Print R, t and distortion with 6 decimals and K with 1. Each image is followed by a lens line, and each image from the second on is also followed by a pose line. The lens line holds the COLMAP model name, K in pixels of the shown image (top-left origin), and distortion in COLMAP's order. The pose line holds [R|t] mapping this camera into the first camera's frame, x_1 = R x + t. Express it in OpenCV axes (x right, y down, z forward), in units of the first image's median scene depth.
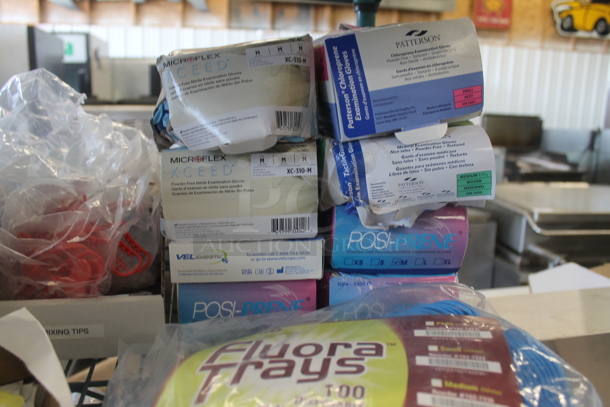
lens RADIAL K [[503.1, 0, 305.0], [0, 503.1, 203.5], [0, 0, 1]] dist [-0.133022, 0.007358]
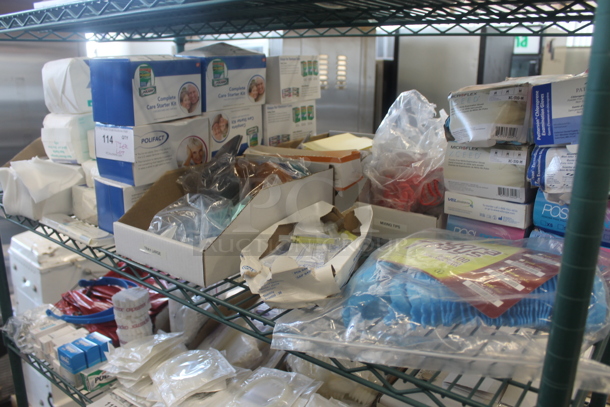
lens RADIAL K [[503.1, 0, 305.0], [0, 503.1, 203.5], [0, 0, 1]] dist [-0.133022, 0.007358]
pose [[0.633061, 0.181301, -0.752572, 0.869228], [-0.154839, 0.982197, 0.106369, 0.009461], [0.758458, 0.049190, 0.649863, -0.660316]]
